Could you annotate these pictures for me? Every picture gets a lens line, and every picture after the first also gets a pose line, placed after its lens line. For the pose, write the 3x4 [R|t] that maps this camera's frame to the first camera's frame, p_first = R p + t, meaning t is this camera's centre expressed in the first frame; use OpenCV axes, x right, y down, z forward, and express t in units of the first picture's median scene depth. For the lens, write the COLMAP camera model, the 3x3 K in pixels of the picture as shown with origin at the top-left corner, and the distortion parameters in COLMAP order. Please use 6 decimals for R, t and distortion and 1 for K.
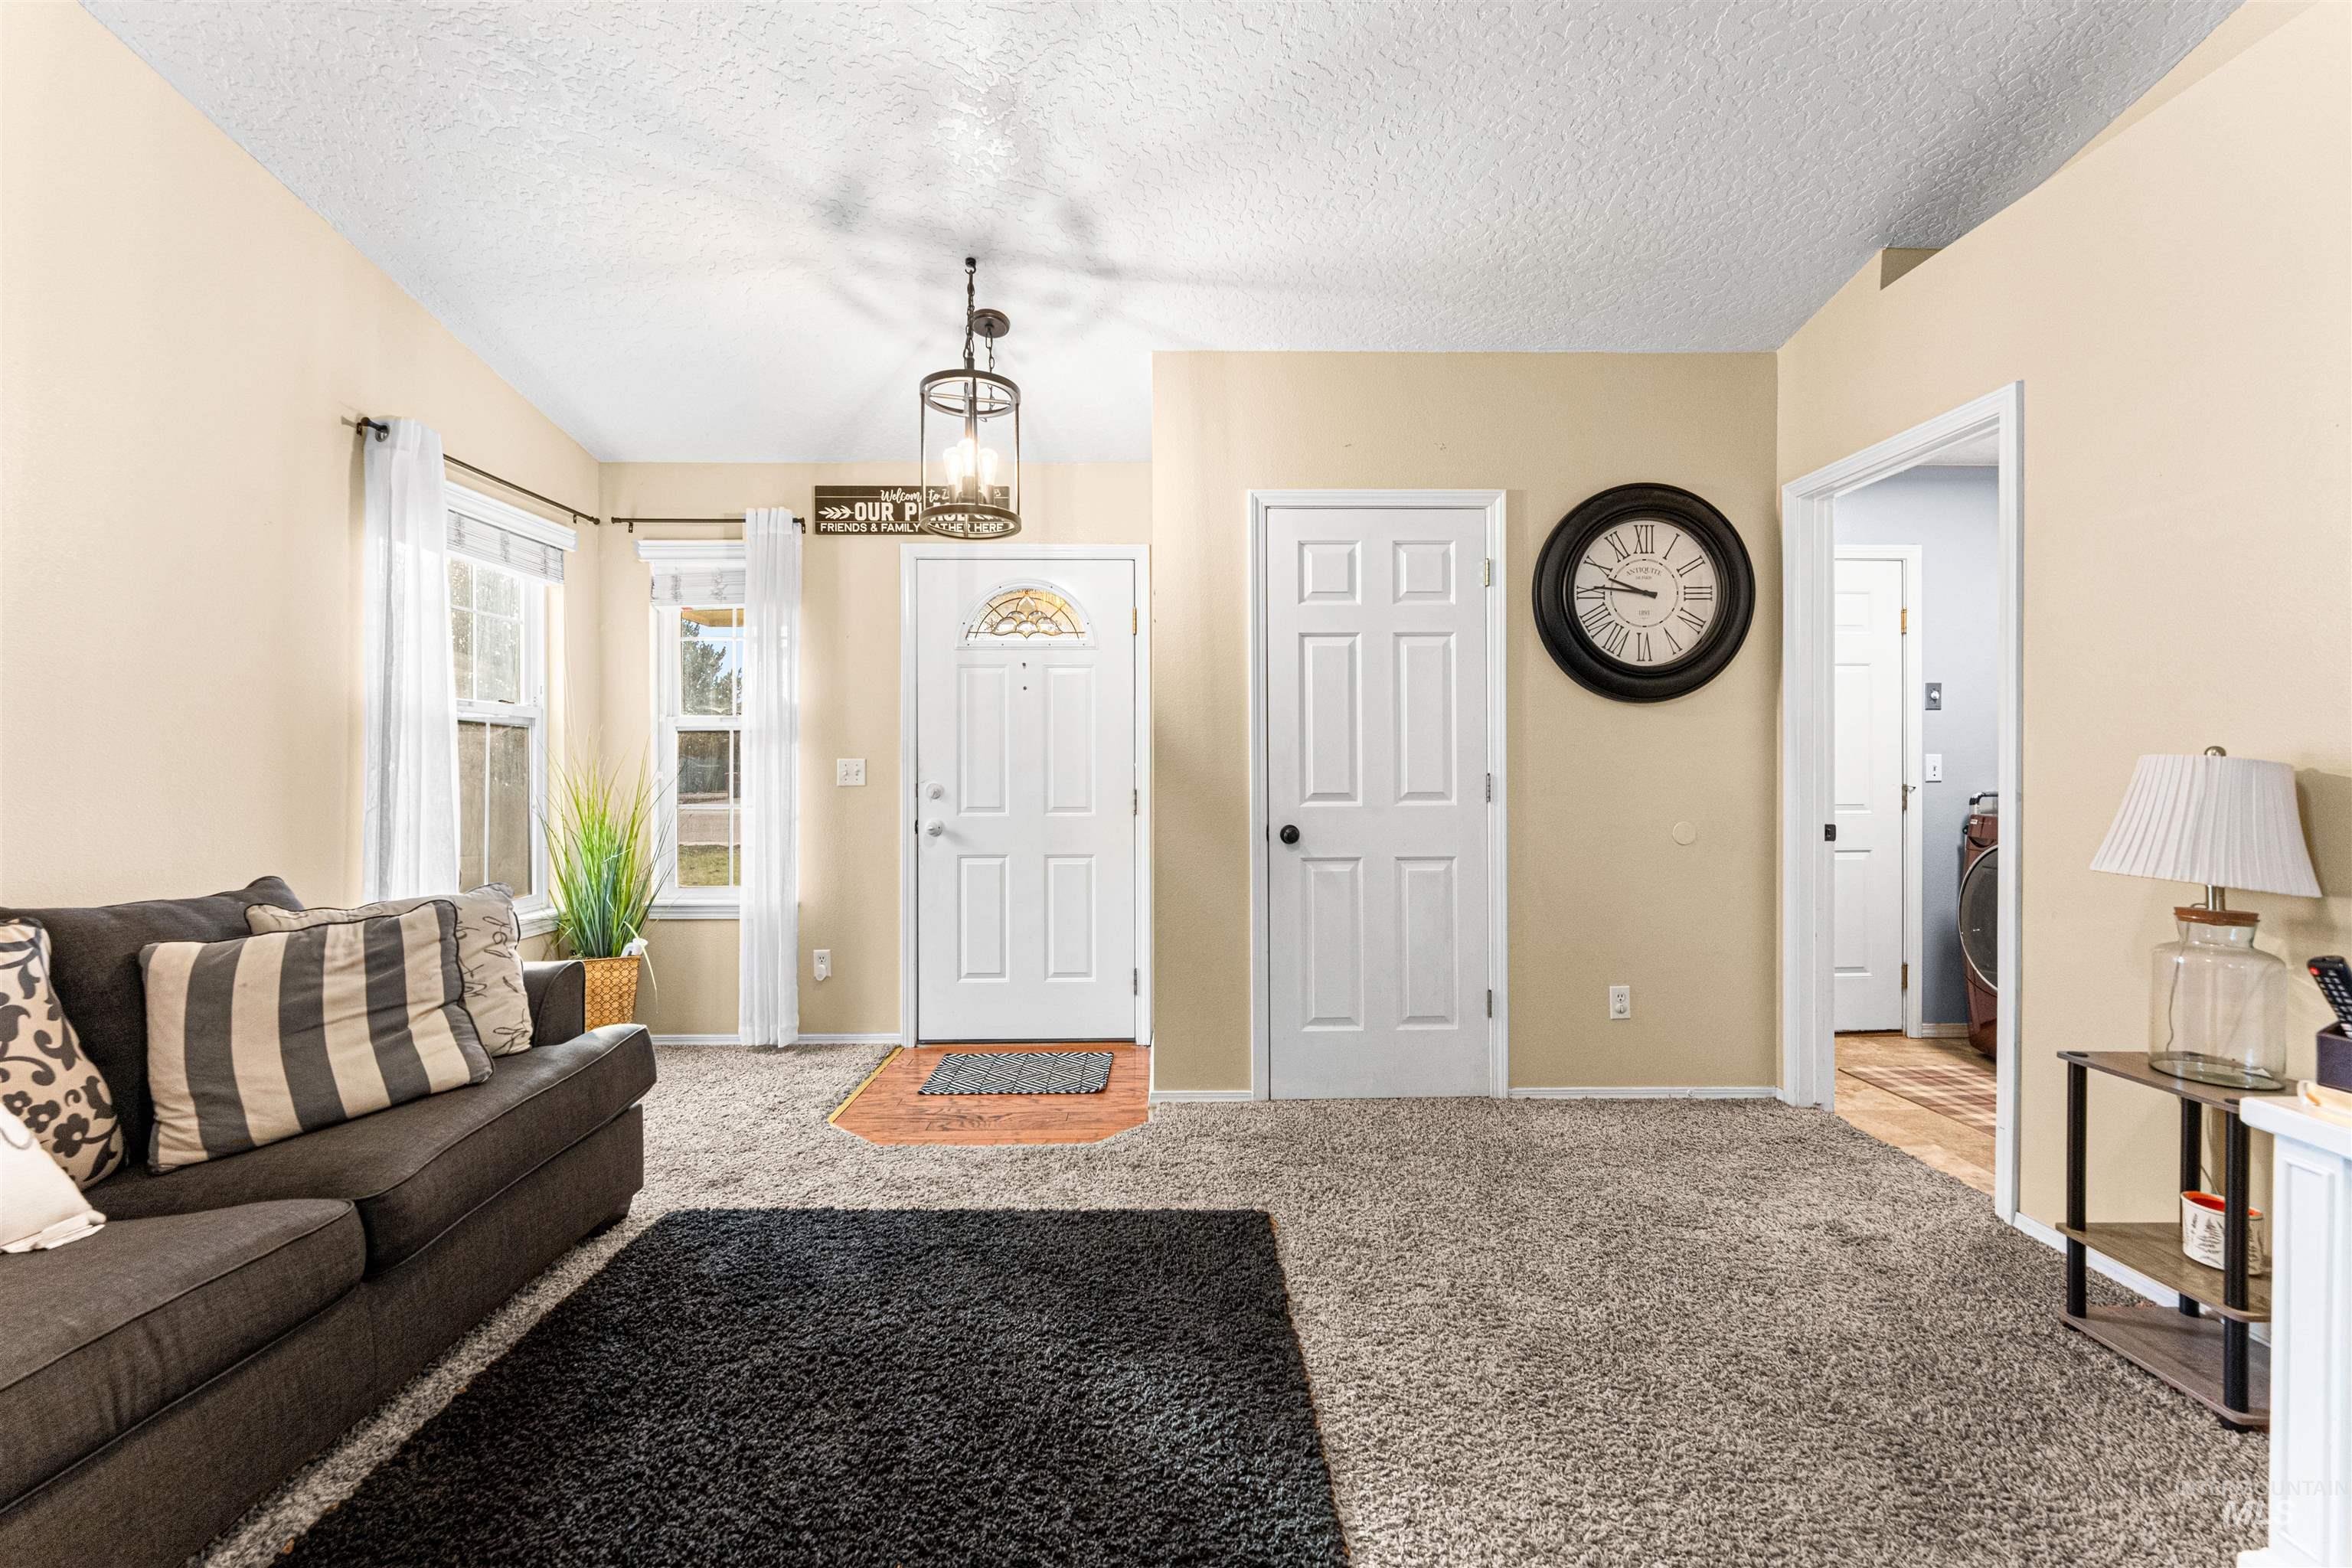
lens RADIAL K [[964.2, 0, 1194.0], [0, 964.2, 766.3], [0, 0, 1]] dist [0.000819, -0.000703]
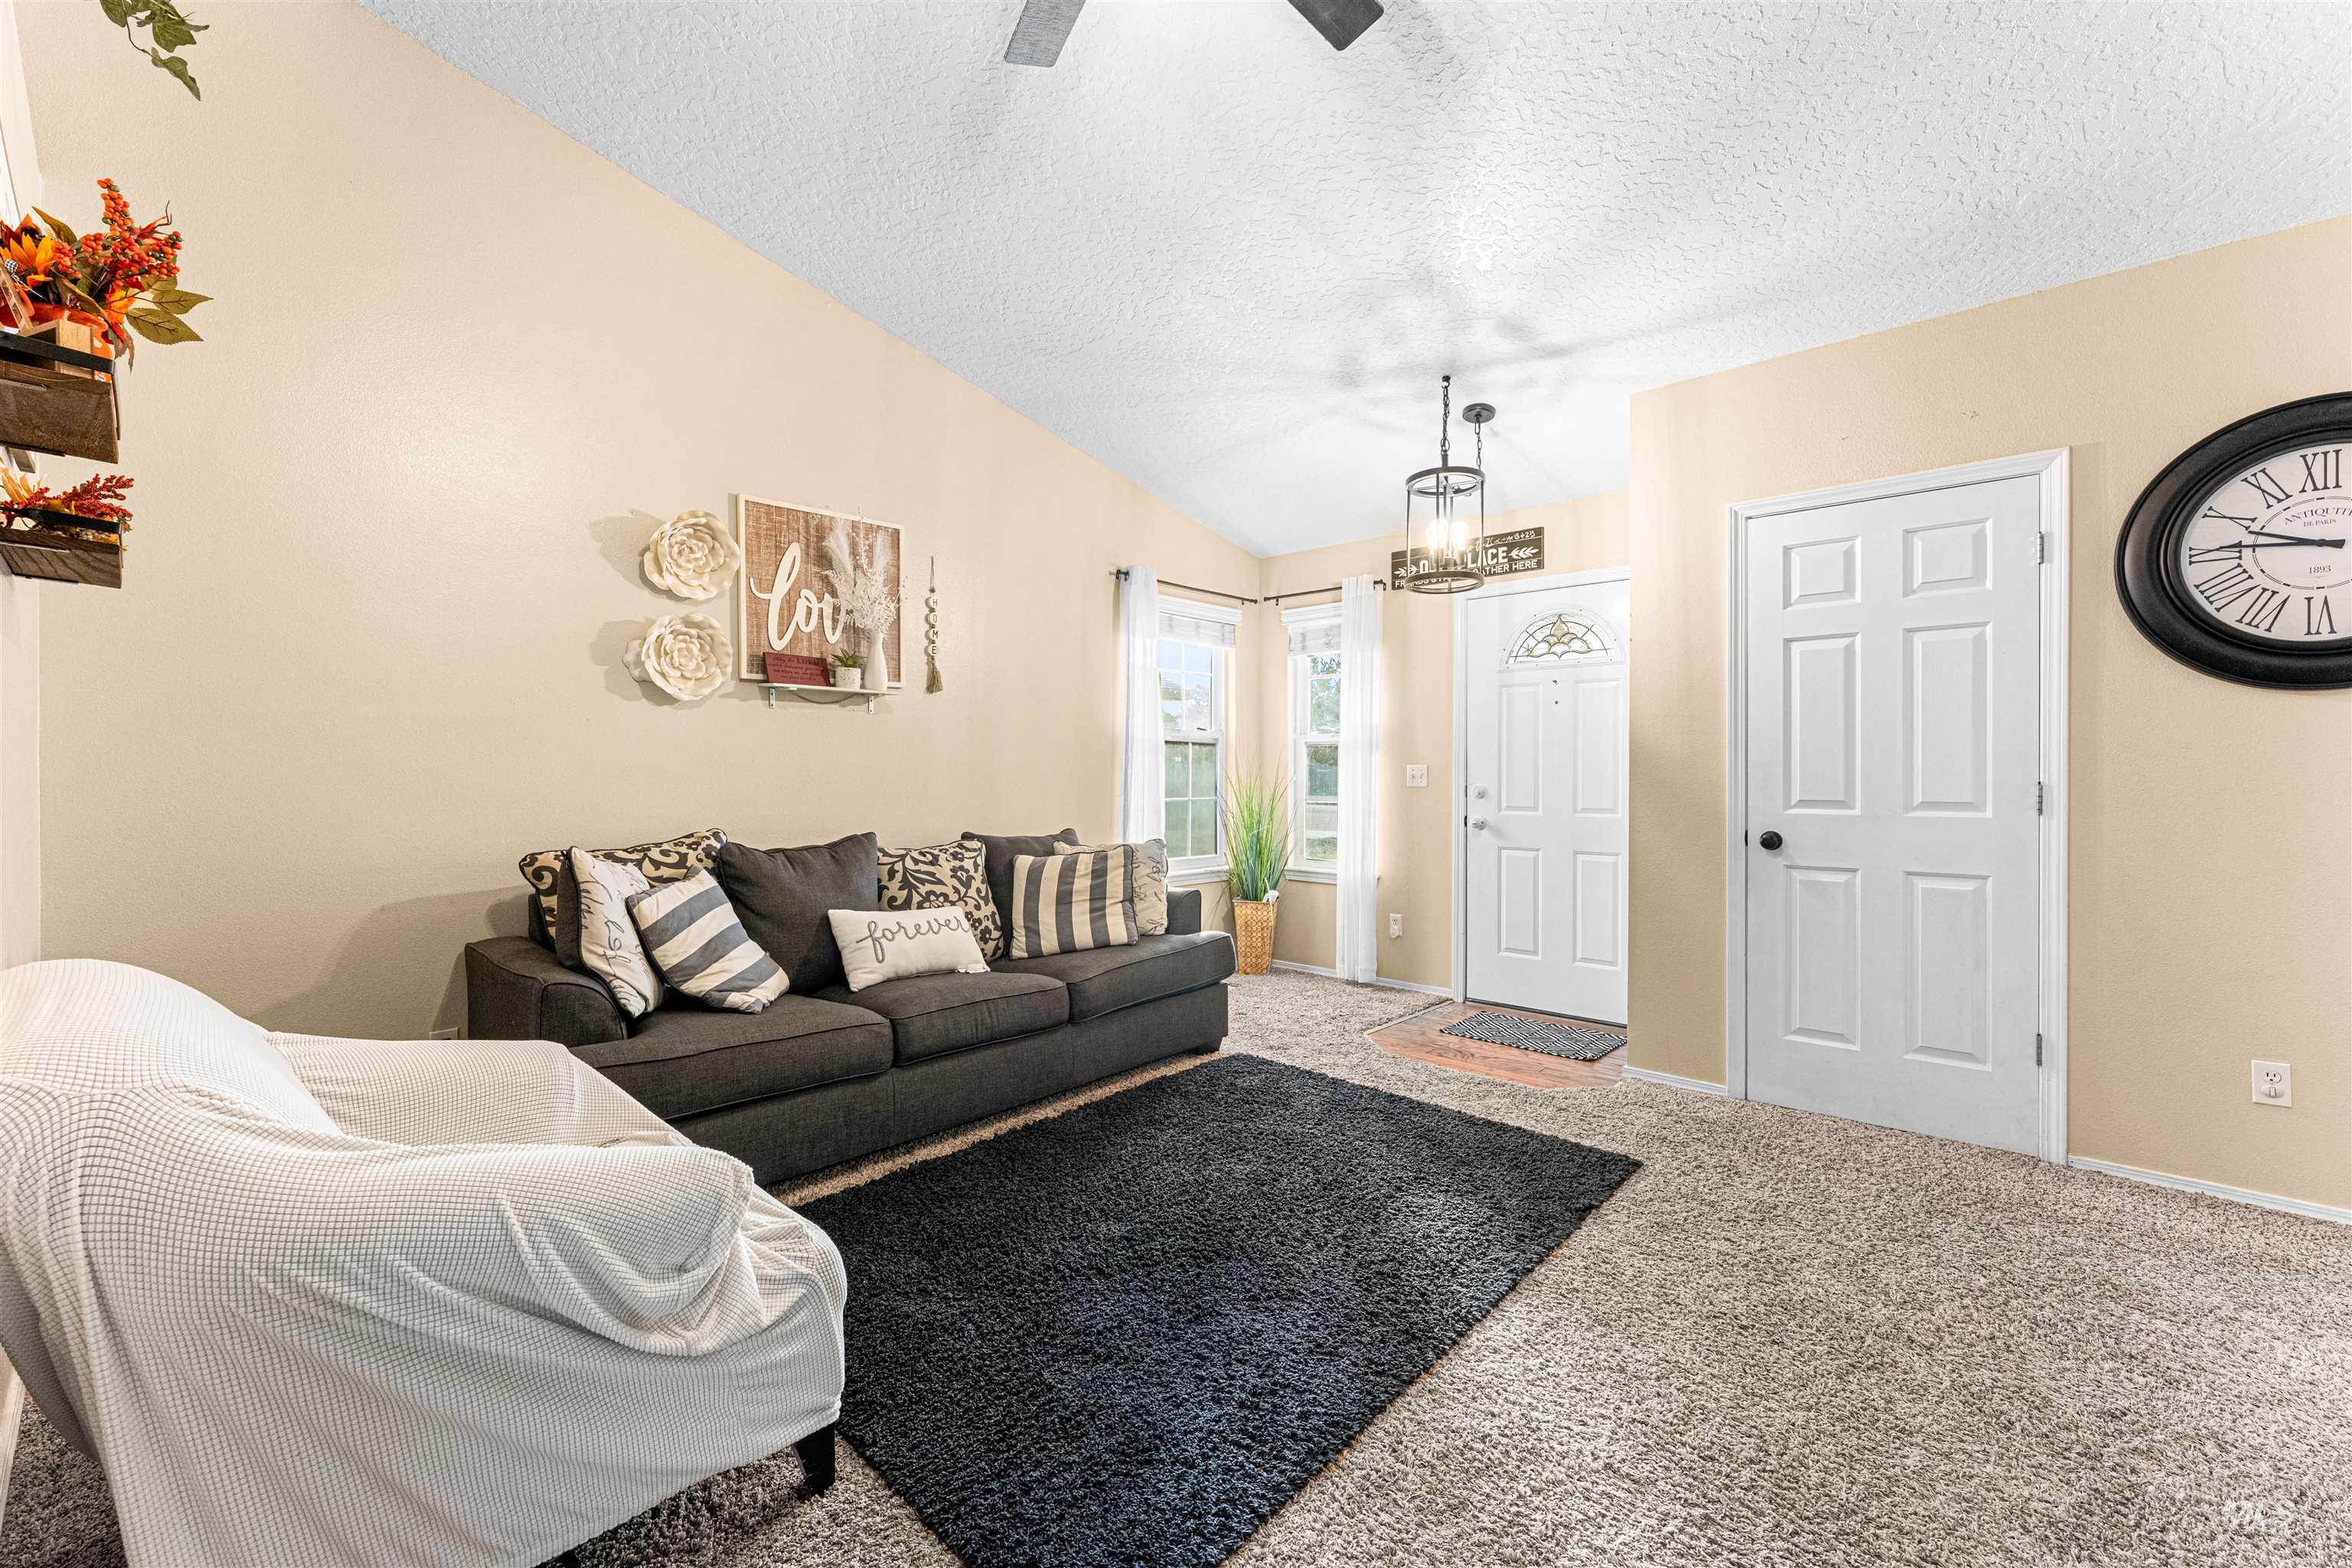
lens RADIAL K [[964.2, 0, 1173.2], [0, 964.2, 774.5], [0, 0, 1]] dist [0.000819, -0.000703]
pose [[0.723177, 0.006100, -0.690636, 0.343147], [-0.003642, 0.999981, 0.005020, -0.000795], [0.690653, -0.001115, 0.723185, -0.156787]]
